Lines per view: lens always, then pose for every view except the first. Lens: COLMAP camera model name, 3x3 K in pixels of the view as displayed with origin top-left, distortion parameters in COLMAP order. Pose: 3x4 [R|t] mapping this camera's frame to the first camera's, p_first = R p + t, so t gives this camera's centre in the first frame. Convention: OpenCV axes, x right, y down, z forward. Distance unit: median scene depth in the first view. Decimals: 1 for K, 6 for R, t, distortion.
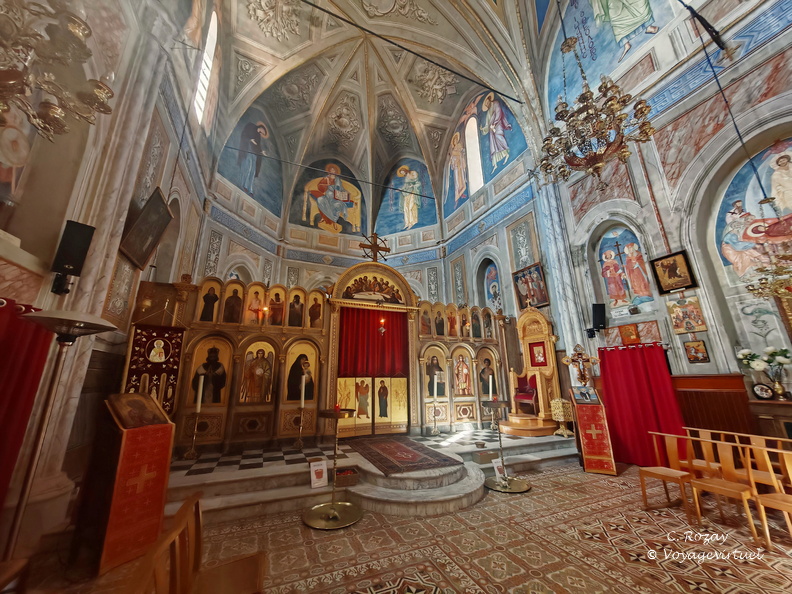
lens RADIAL K [[283.4, 0, 387.7], [0, 283.4, 298.8], [0, 0, 1]] dist [-0.001497, -0.000014]
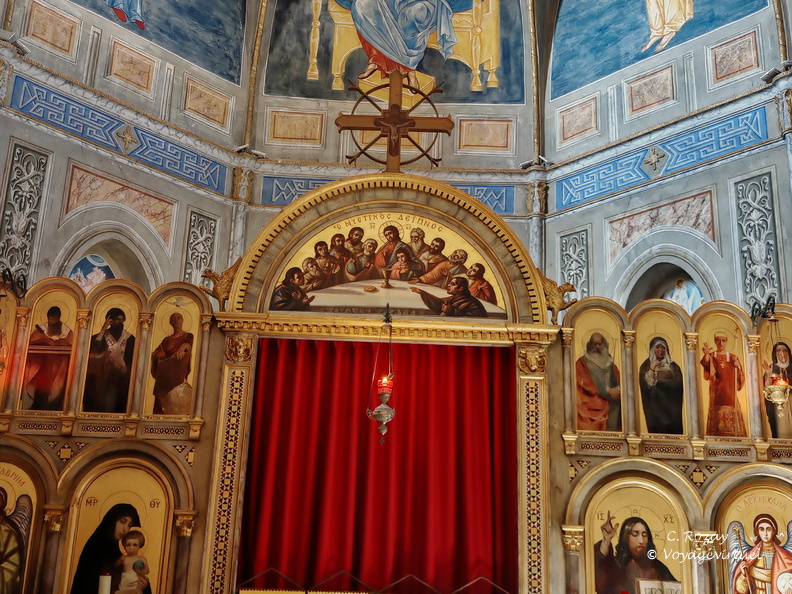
lens RADIAL K [[916.0, 0, 396.0], [0, 916.0, 297.0], [0, 0, 1]] dist [0.199167, -0.570381]
pose [[0.923420, -0.075137, -0.376365, 0.289030], [0.061860, 0.996965, -0.047257, 0.034426], [0.378773, 0.020356, 0.925266, 0.159319]]
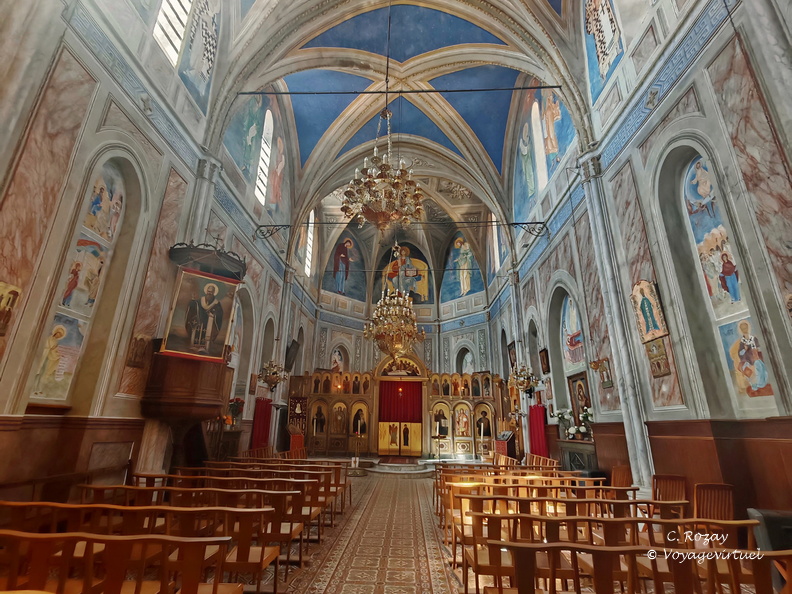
lens RADIAL K [[373.3, 0, 396.0], [0, 373.3, 297.0], [0, 0, 1]] dist [0.001554, 0.000080]
pose [[0.905474, -0.114434, -0.408682, 0.839728], [0.091093, 0.992923, -0.076200, -0.274755], [0.414510, 0.031769, 0.909490, -0.979626]]
